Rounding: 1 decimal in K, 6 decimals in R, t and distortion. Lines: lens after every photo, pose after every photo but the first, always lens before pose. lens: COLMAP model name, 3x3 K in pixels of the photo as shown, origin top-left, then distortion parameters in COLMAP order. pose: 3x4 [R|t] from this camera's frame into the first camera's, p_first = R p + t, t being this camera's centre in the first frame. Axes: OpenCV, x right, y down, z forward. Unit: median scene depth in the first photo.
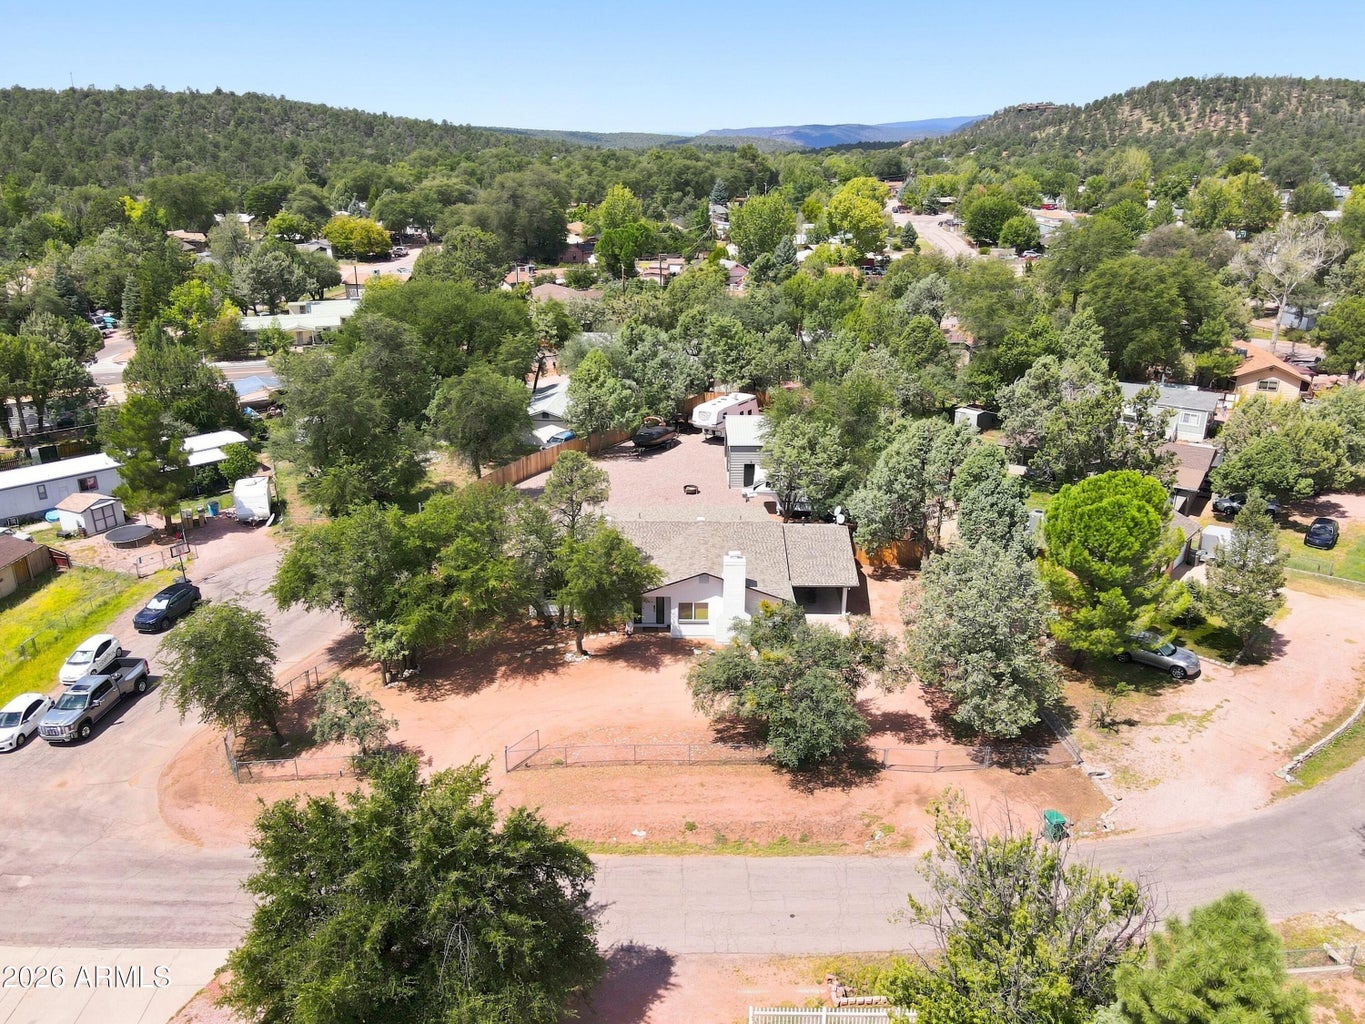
lens RADIAL K [[1011.6, 0, 676.4], [0, 1011.6, 513.3], [0, 0, 1]] dist [0.016551, 0.012068]
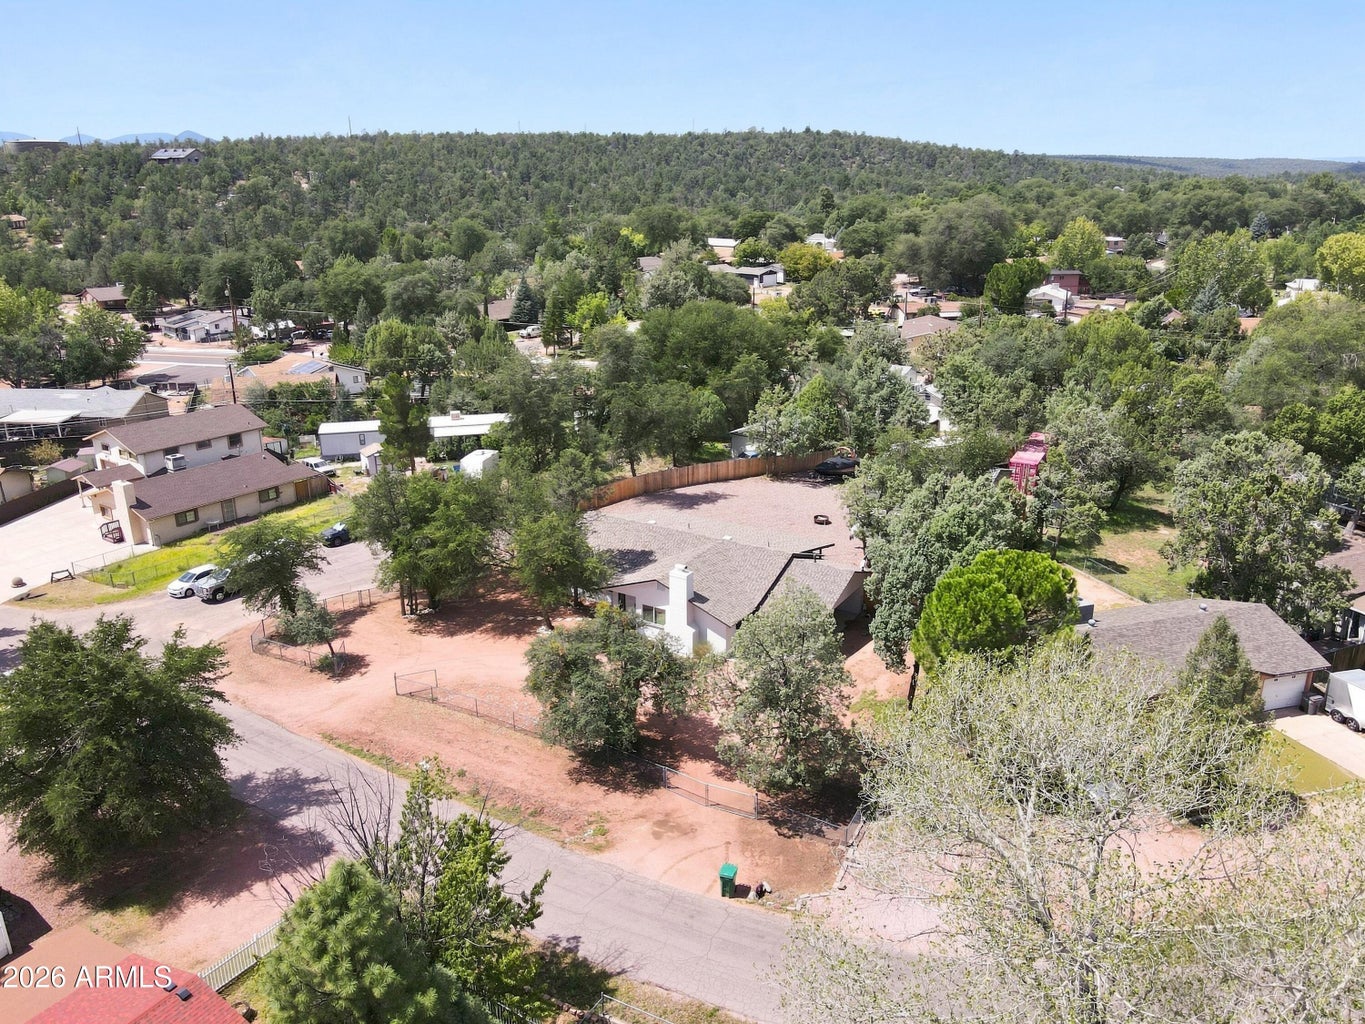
lens RADIAL K [[1011.6, 0, 676.4], [0, 1011.6, 513.3], [0, 0, 1]] dist [0.016551, 0.012068]
pose [[0.845731, 0.164223, -0.507711, 0.115012], [-0.177653, 0.983841, 0.022302, -0.007594], [0.503169, 0.071335, 0.861239, 0.017473]]
